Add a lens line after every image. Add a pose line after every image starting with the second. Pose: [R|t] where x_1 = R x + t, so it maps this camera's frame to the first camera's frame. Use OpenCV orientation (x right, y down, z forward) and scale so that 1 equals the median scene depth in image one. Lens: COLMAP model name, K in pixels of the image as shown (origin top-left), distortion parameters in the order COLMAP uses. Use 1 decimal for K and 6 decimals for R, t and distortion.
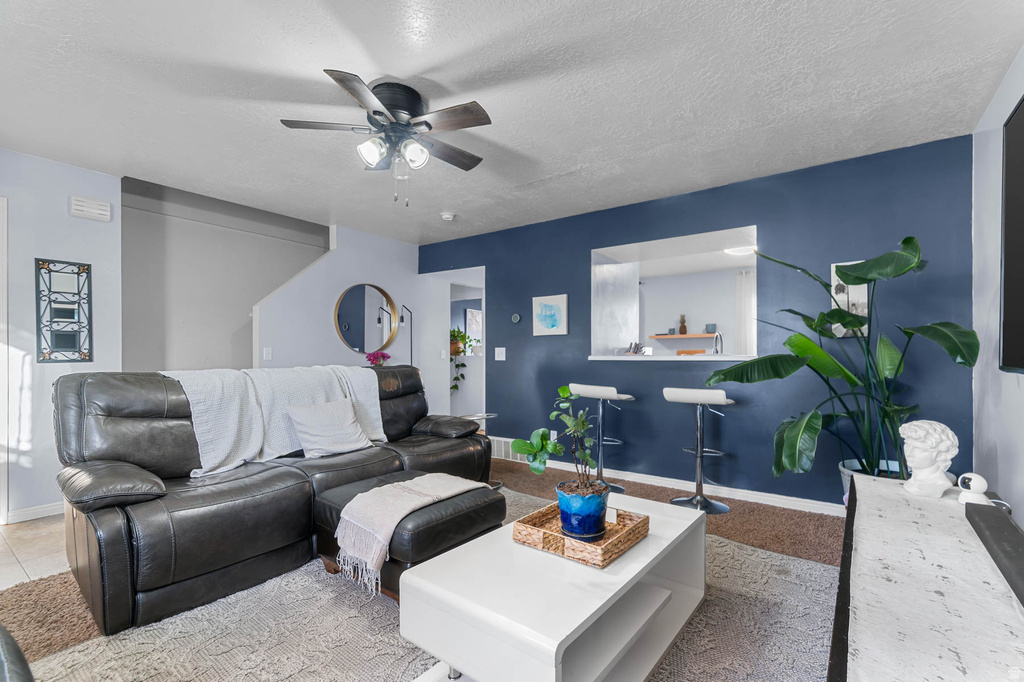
lens RADIAL K [[457.1, 0, 530.0], [0, 457.1, 359.1], [0, 0, 1]] dist [0.004107, 0.000506]
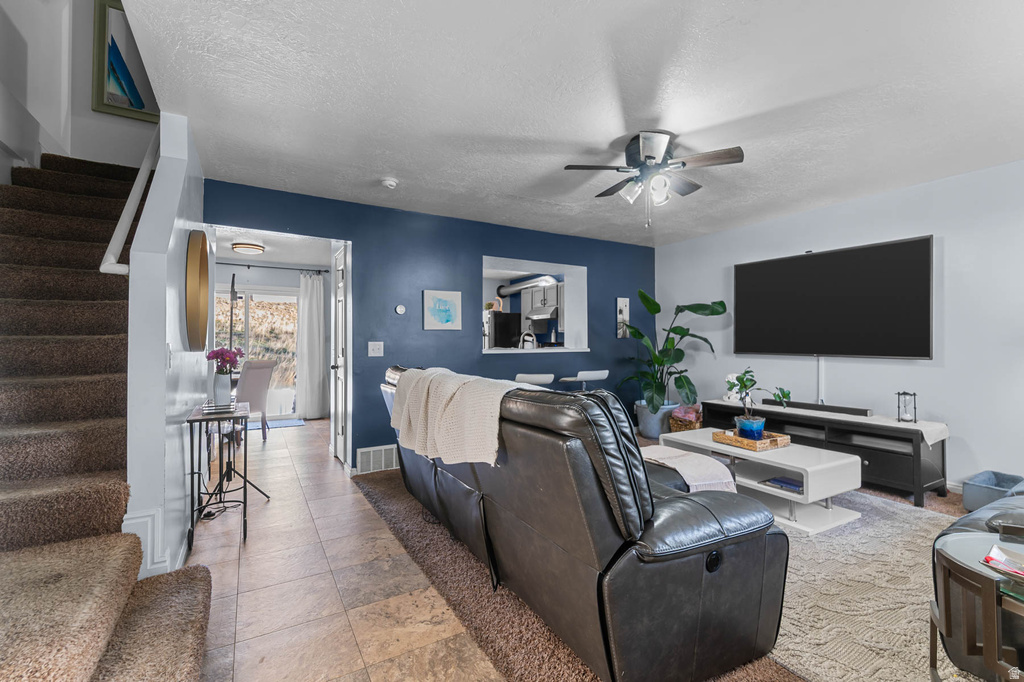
lens RADIAL K [[457.1, 0, 539.0], [0, 457.1, 337.0], [0, 0, 1]] dist [0.004107, 0.000506]
pose [[0.384052, 0.013953, 0.923206, -0.812776], [0.005328, 0.999836, -0.017327, -0.018661], [-0.923296, 0.011574, 0.383915, 0.429475]]
